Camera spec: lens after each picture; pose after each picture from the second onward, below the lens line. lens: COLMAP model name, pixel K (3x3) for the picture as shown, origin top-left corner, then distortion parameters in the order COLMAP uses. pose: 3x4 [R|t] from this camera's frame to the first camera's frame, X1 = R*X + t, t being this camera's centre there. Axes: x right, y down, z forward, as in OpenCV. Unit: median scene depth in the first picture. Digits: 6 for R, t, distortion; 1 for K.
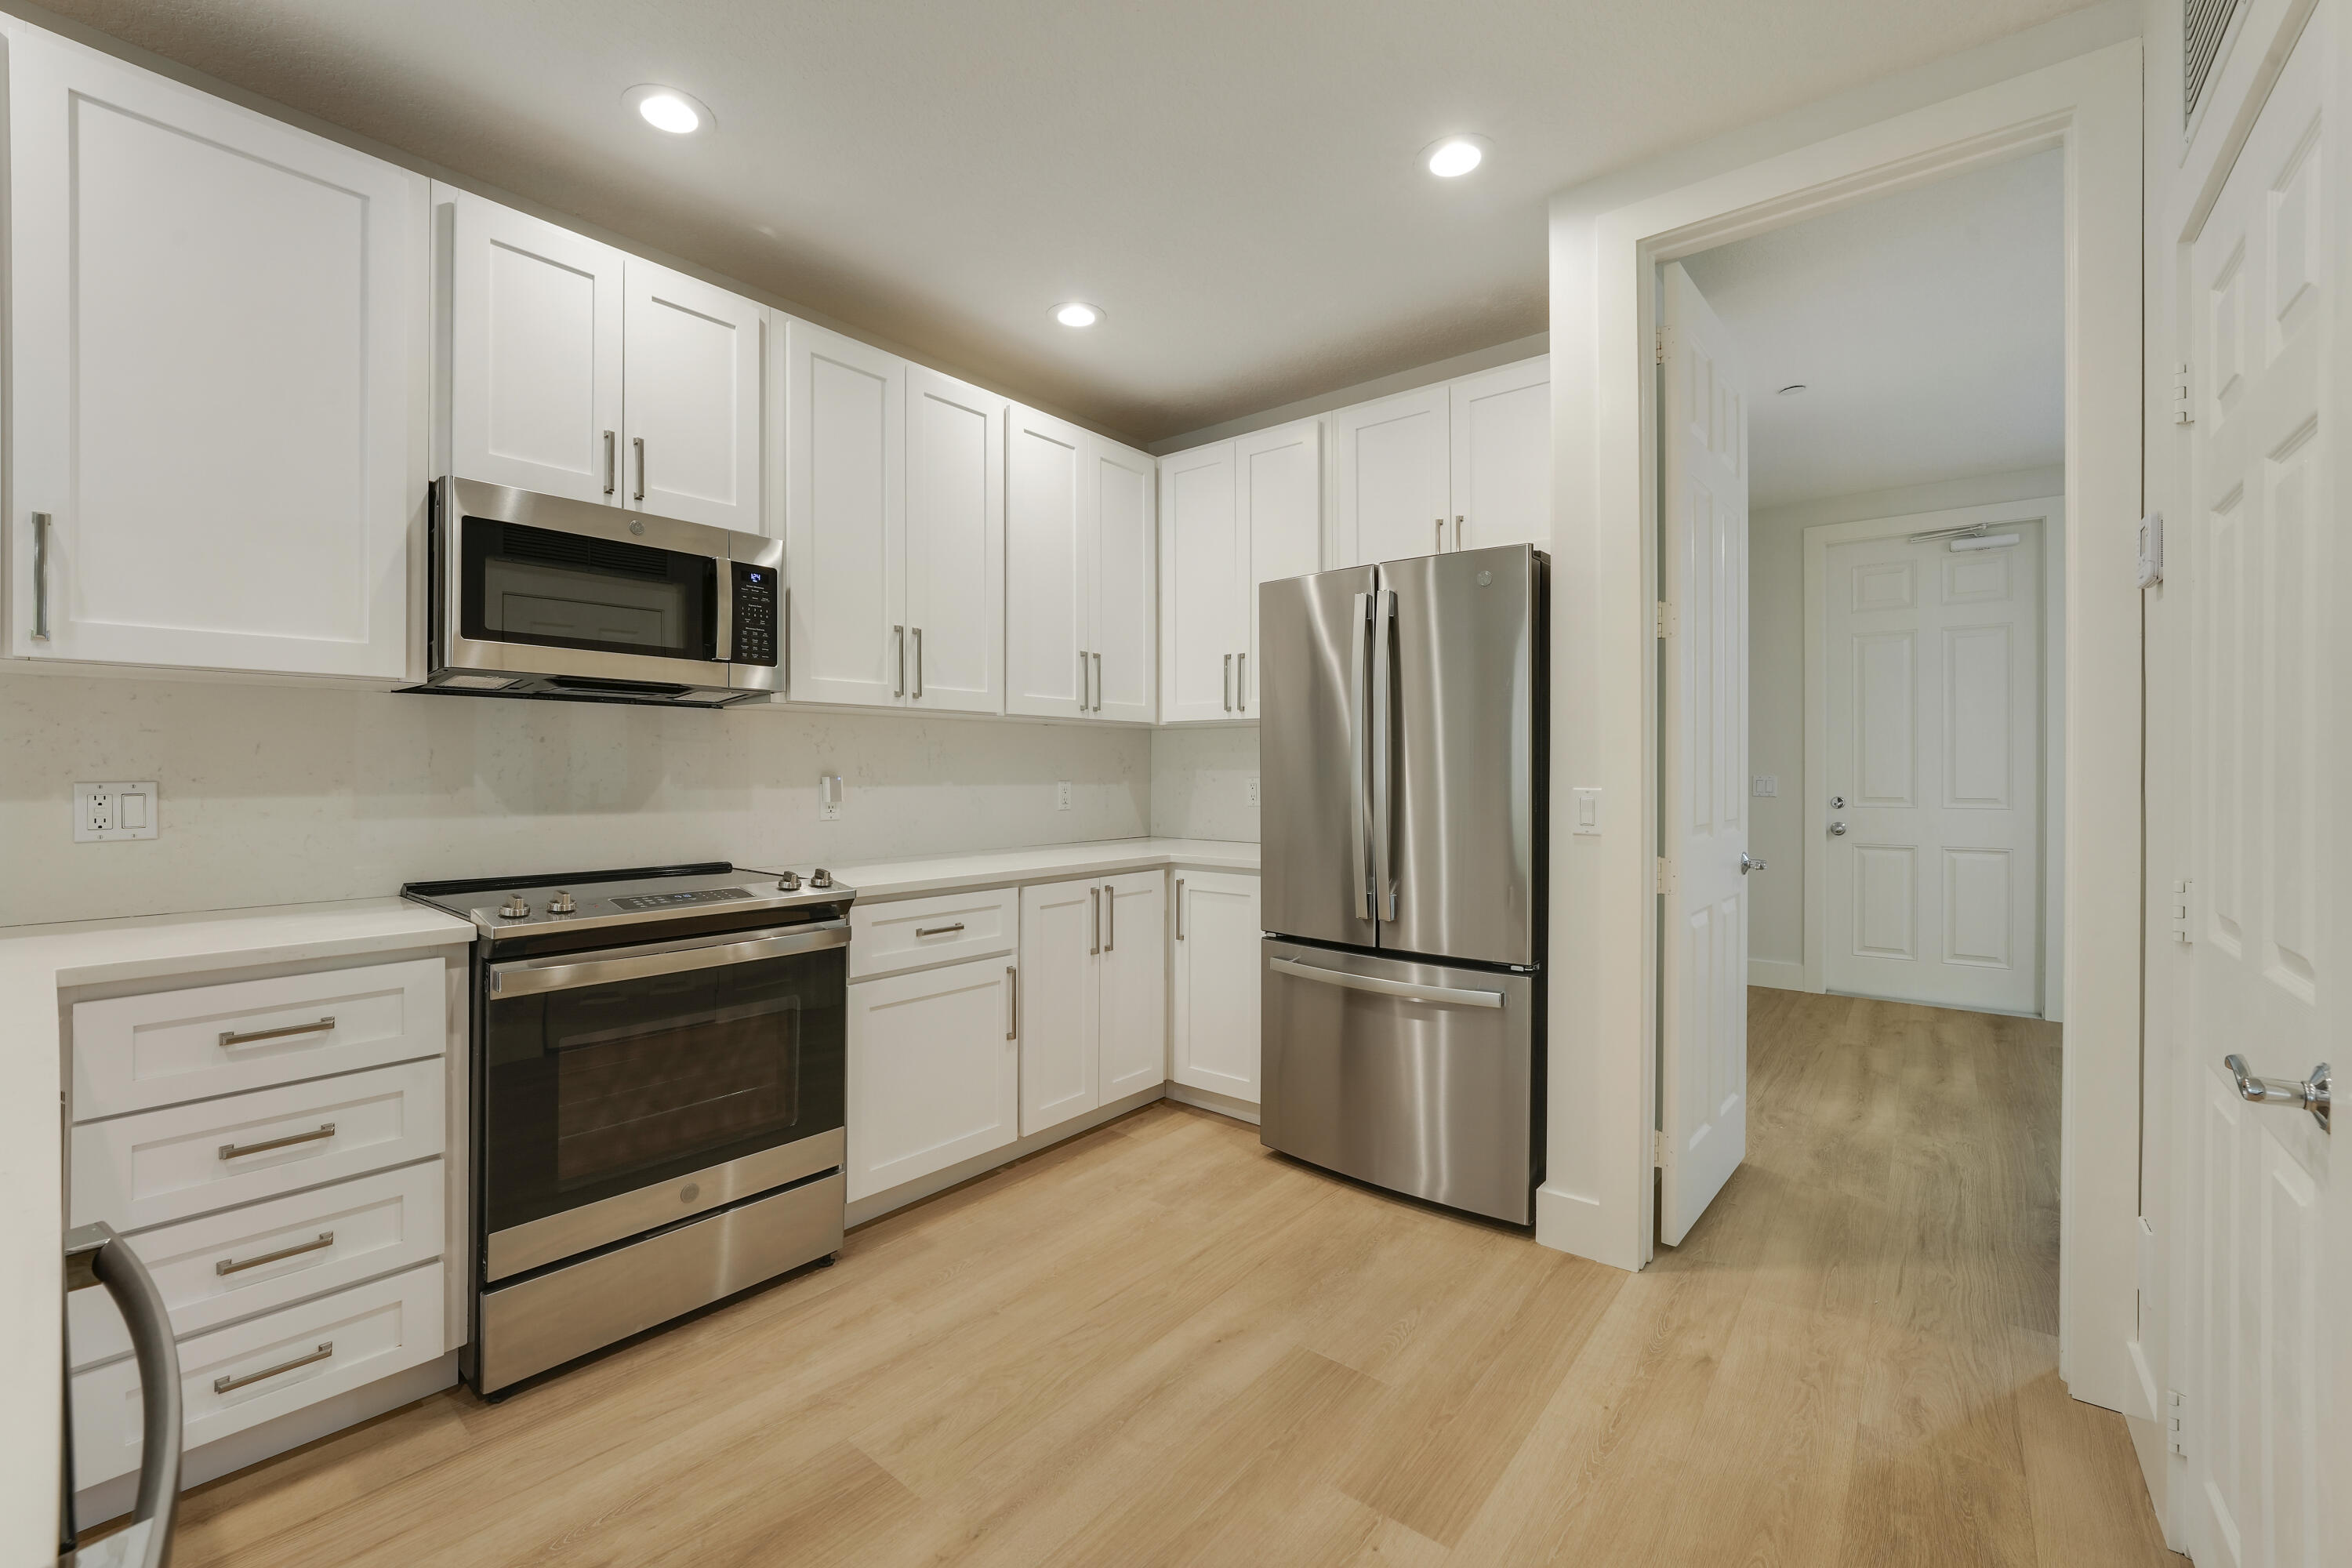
lens RADIAL K [[947.2, 0, 1126.2], [0, 947.2, 757.1], [0, 0, 1]] dist [-0.028172, 0.000113]
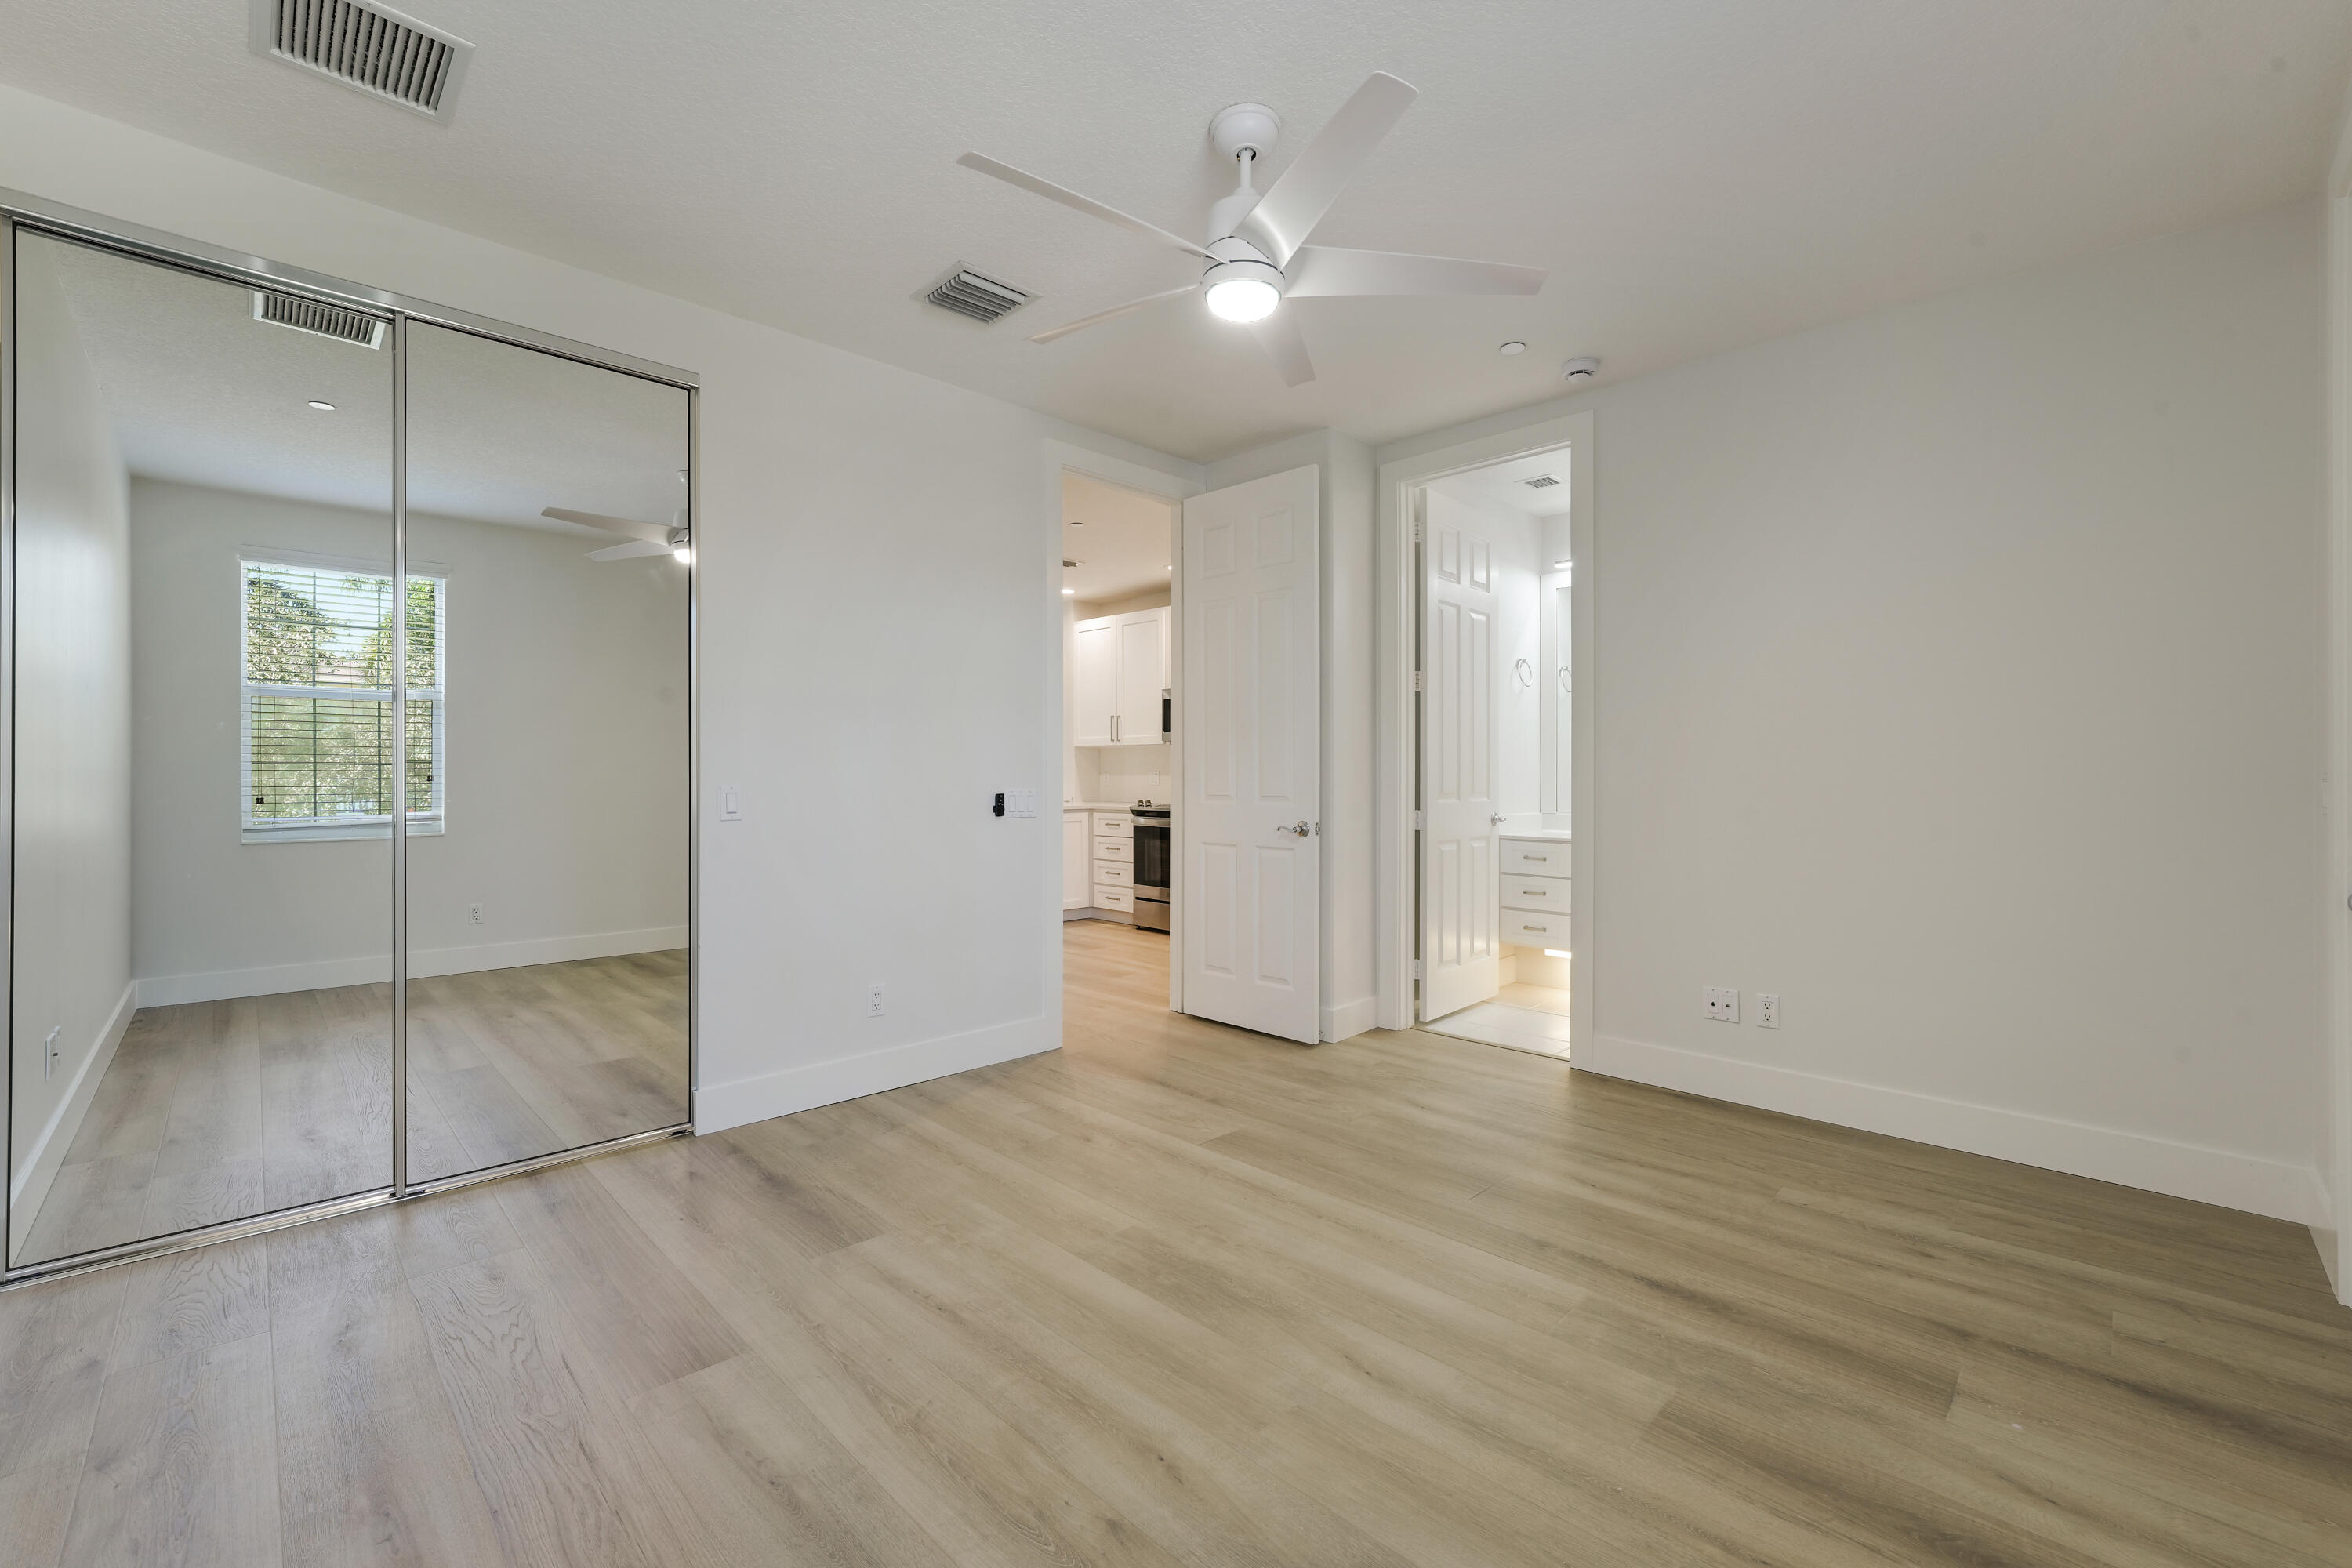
lens RADIAL K [[988.1, 0, 1176.0], [0, 988.1, 784.0], [0, 0, 1]] dist [-0.020307, -0.000234]
pose [[-0.109994, -0.004788, -0.993921, 2.451874], [0.011243, 0.999918, -0.006061, 0.079505], [0.993869, -0.011842, -0.109932, 1.158473]]
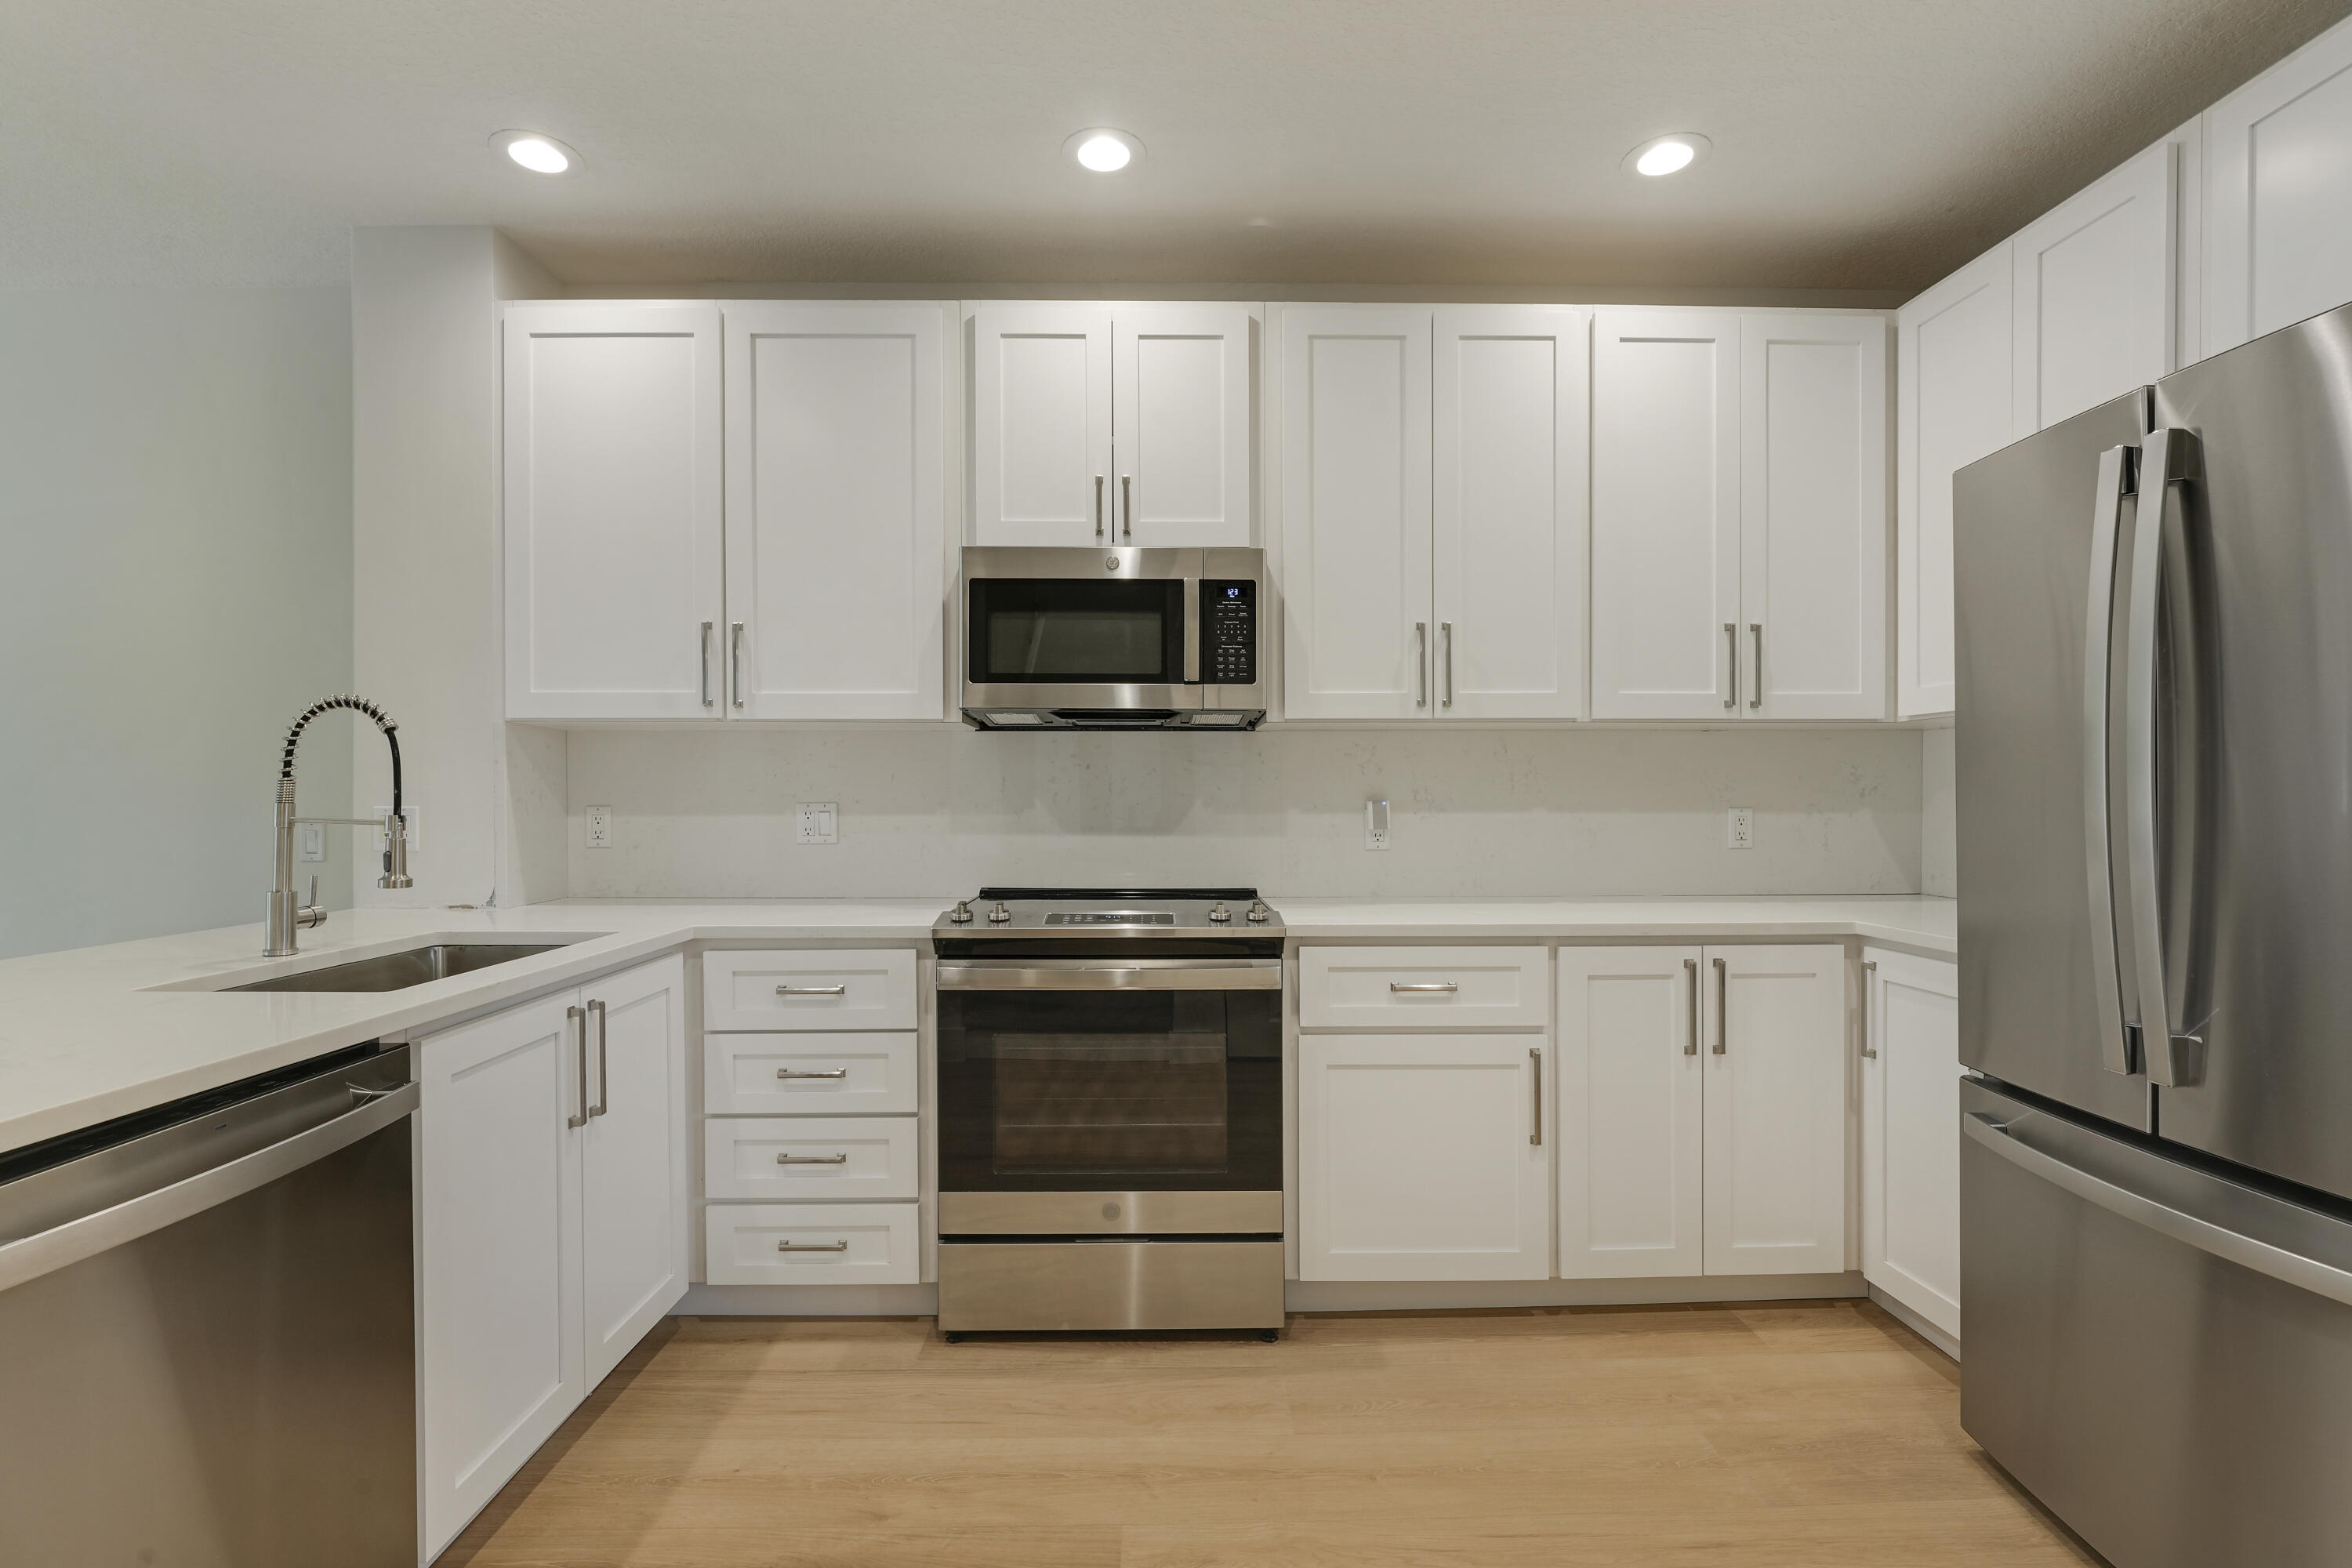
lens RADIAL K [[1018.8, 0, 1176.0], [0, 1018.8, 784.0], [0, 0, 1]] dist [-0.013962, -0.000542]
pose [[0.672833, -0.012199, -0.739694, 0.321260], [0.012964, 0.999905, -0.004698, 0.007741], [0.739681, -0.006429, 0.672927, 0.254004]]
